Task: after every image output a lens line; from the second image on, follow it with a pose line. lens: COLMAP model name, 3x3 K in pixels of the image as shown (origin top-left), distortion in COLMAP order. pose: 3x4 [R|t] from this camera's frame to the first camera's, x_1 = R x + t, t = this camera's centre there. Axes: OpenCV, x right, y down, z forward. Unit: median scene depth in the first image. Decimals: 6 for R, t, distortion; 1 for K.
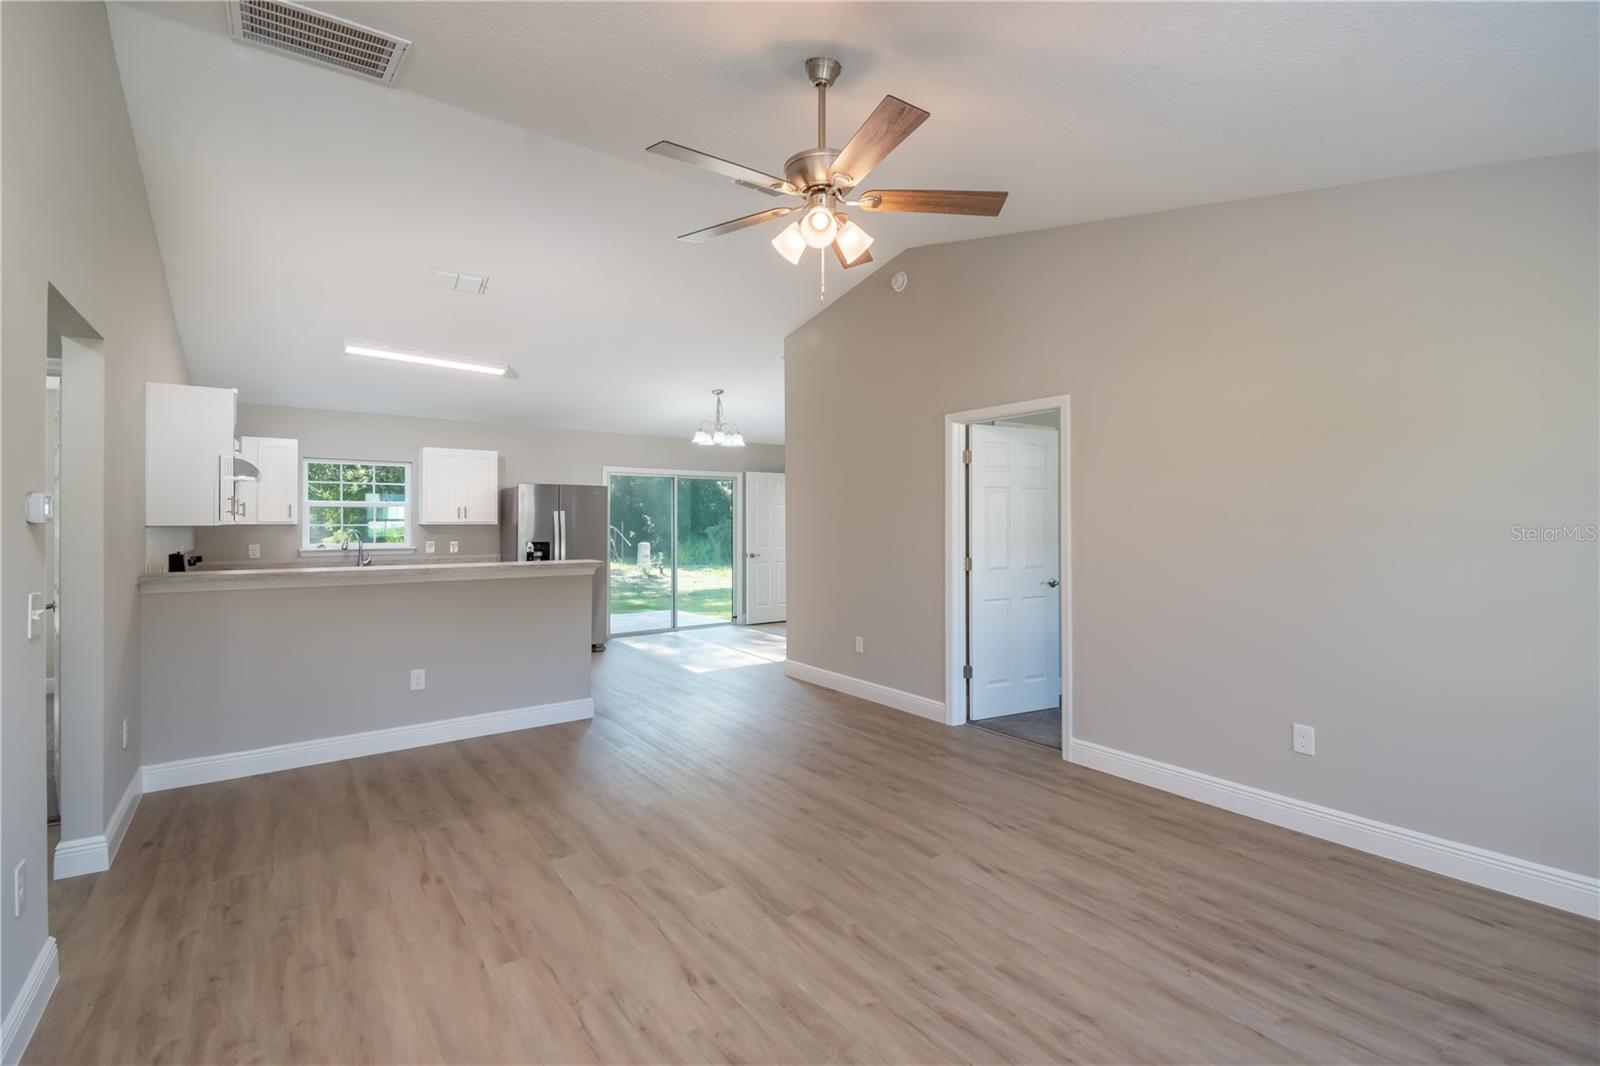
lens RADIAL K [[713.5, 0, 808.7], [0, 713.5, 520.2], [0, 0, 1]] dist [0.016262, -0.000337]
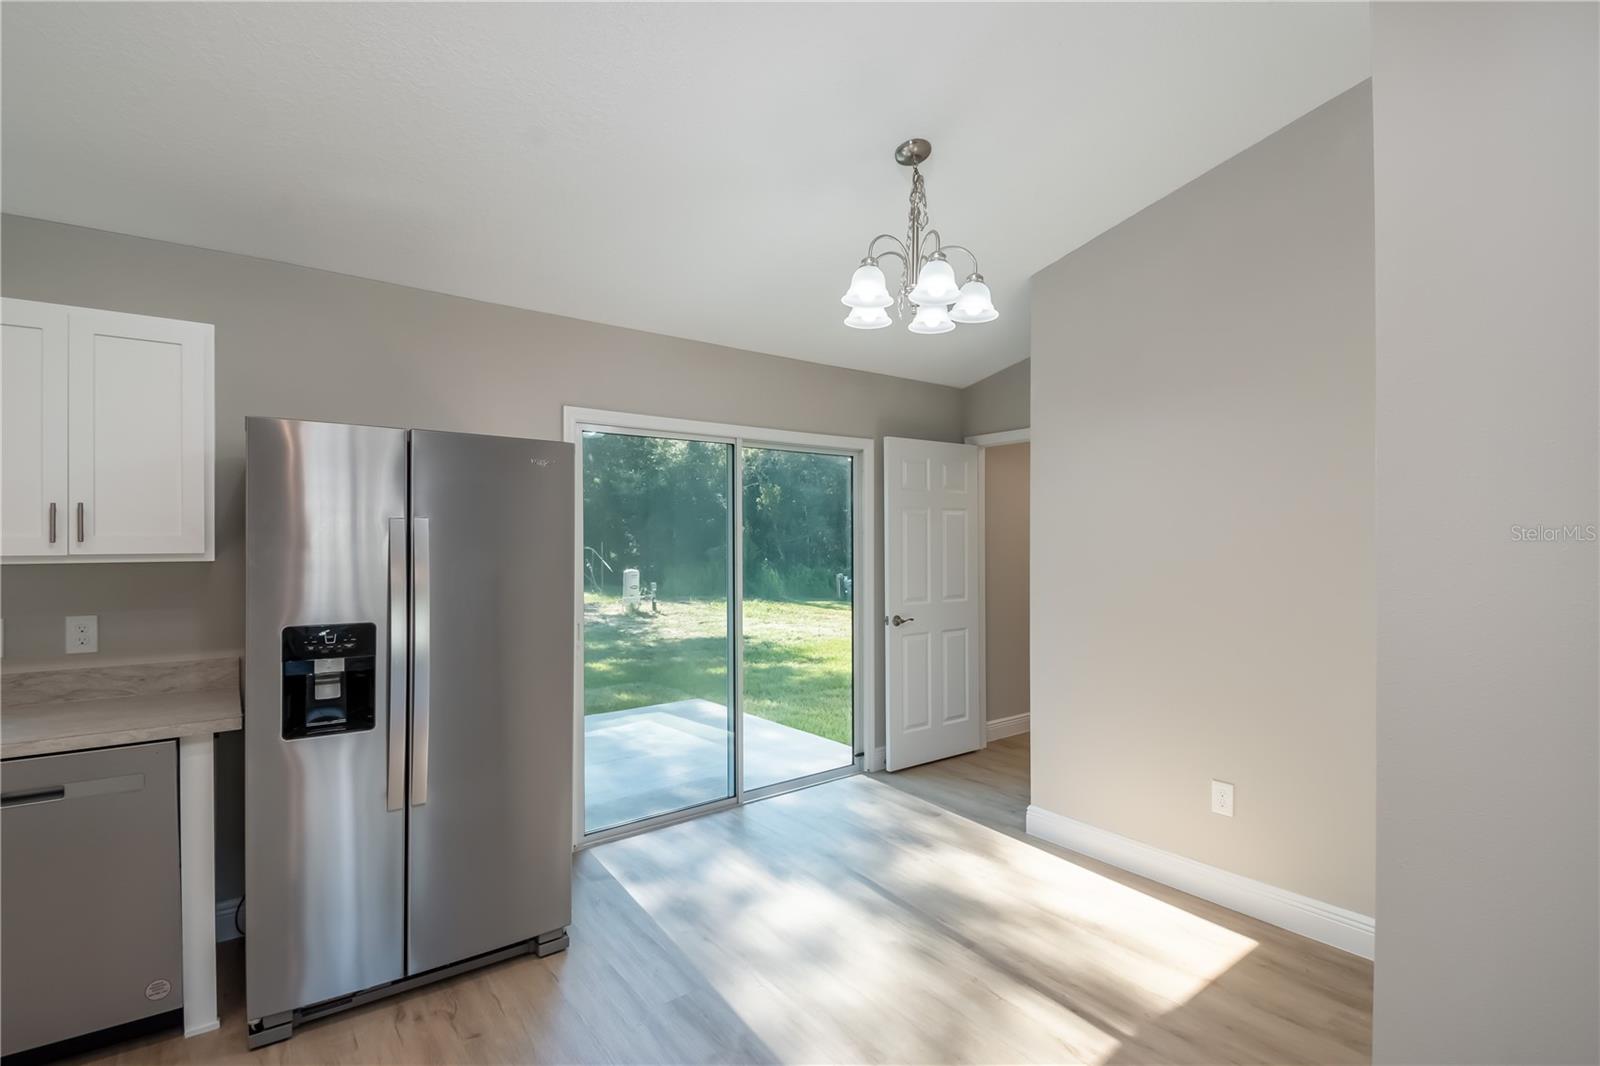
lens RADIAL K [[716.1, 0, 805.1], [0, 716.1, 543.5], [0, 0, 1]] dist [0.040674, -0.032000]
pose [[0.999720, -0.001390, 0.023640, -0.318346], [0.001222, 0.999974, 0.007103, -0.006714], [-0.023649, -0.007072, 0.999695, 1.156417]]
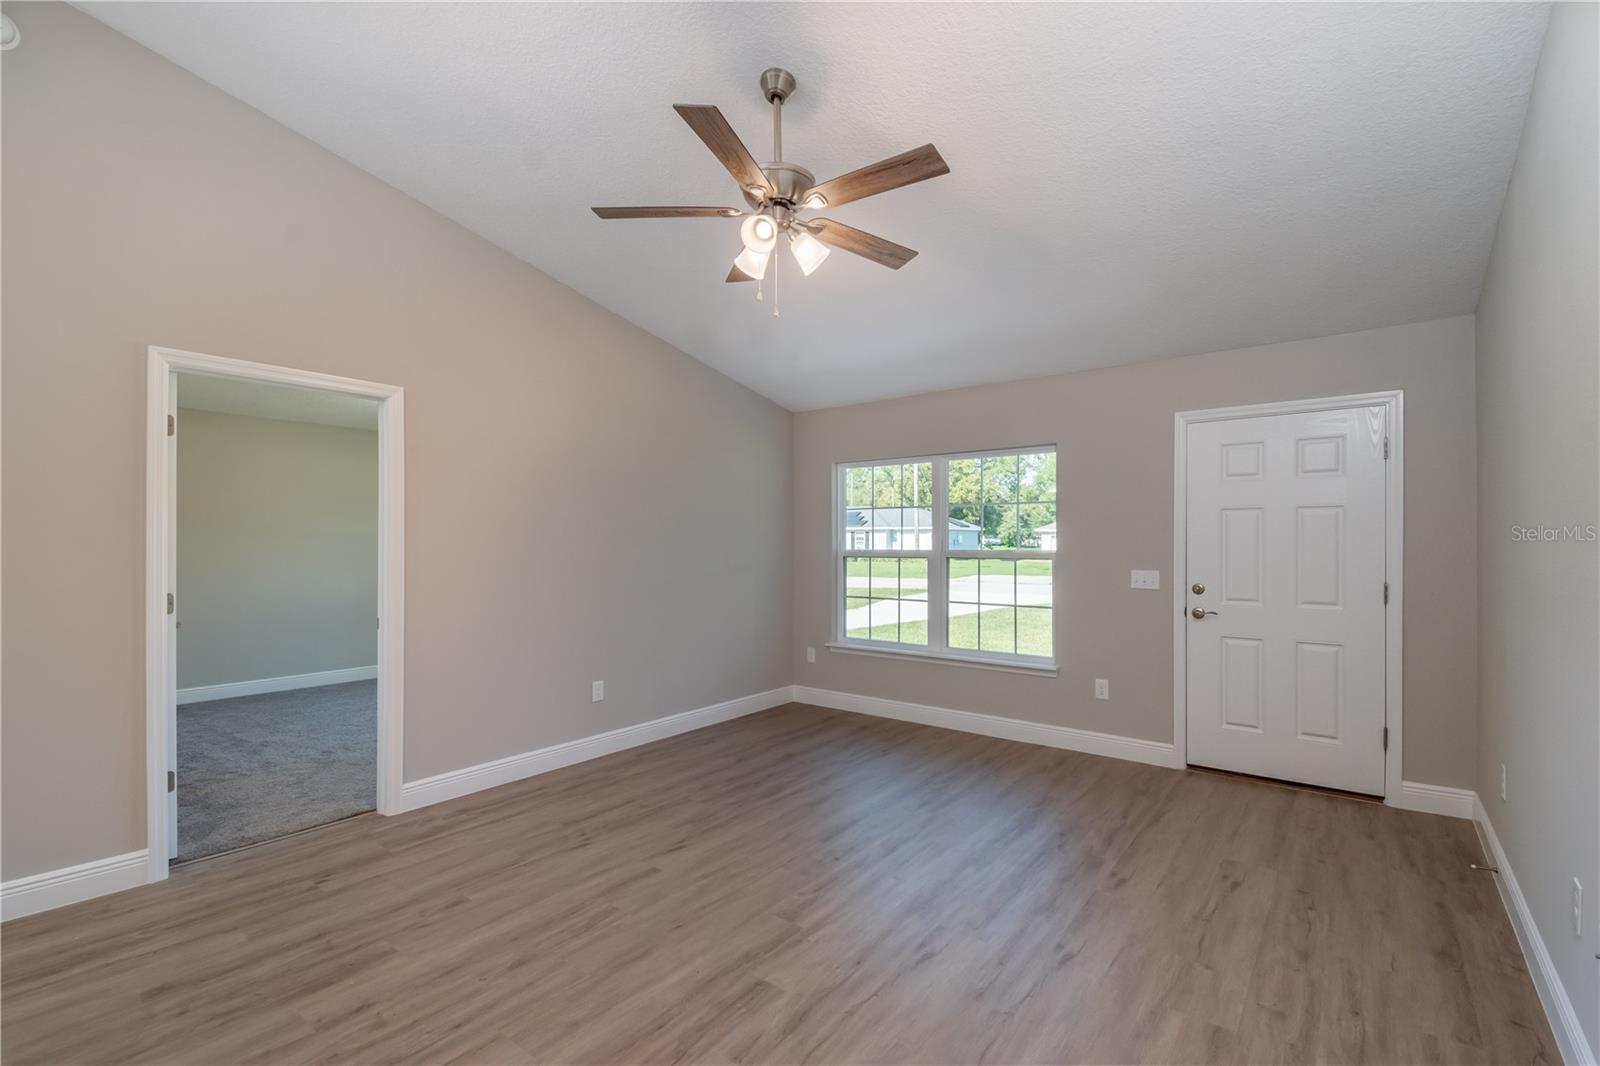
lens RADIAL K [[707.0, 0, 806.4], [0, 707.0, 543.6], [0, 0, 1]] dist [0.013856, -0.000191]
pose [[-0.268181, -0.000170, 0.963369, -0.563331], [-0.003766, 0.999993, -0.000872, 0.010567], [-0.963361, -0.003862, -0.268180, 0.722478]]
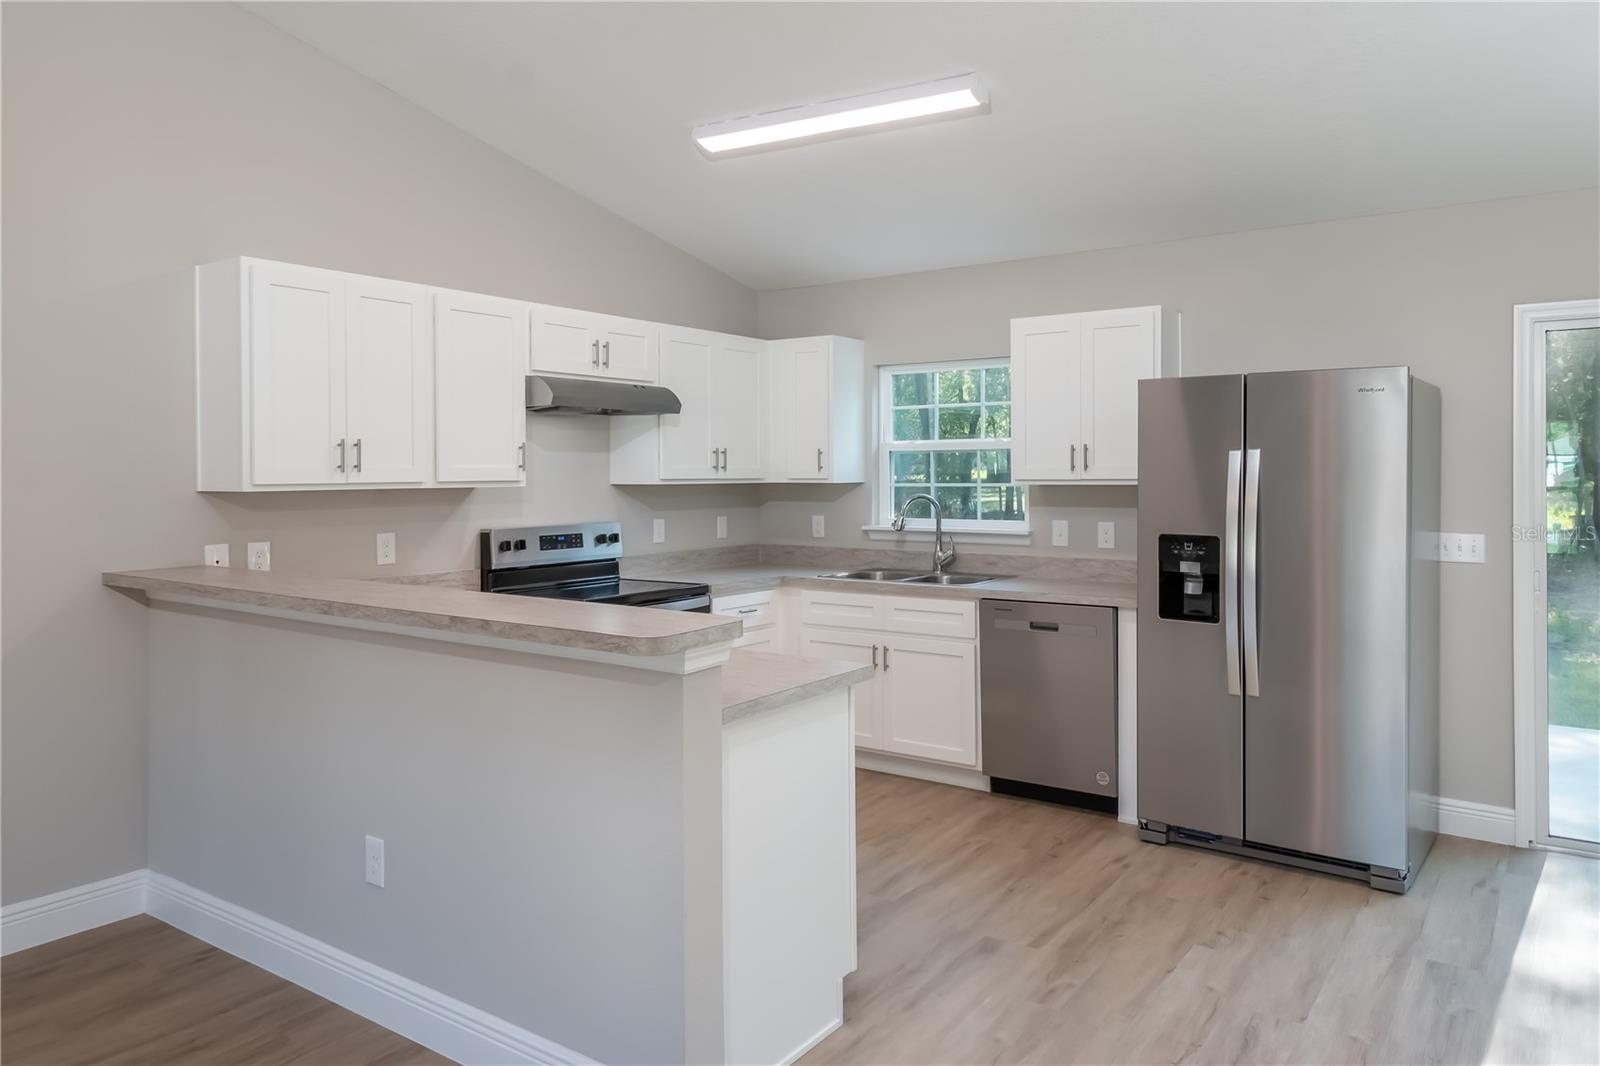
lens RADIAL K [[1082.9, 0, 819.0], [0, 1082.9, 476.5], [0, 0, 1]] dist [0.013197, 0.002724]
pose [[0.316057, 0.004259, -0.948731, 0.150060], [0.006341, 0.999958, 0.006601, -0.007566], [0.948719, -0.008102, 0.316017, 1.055869]]
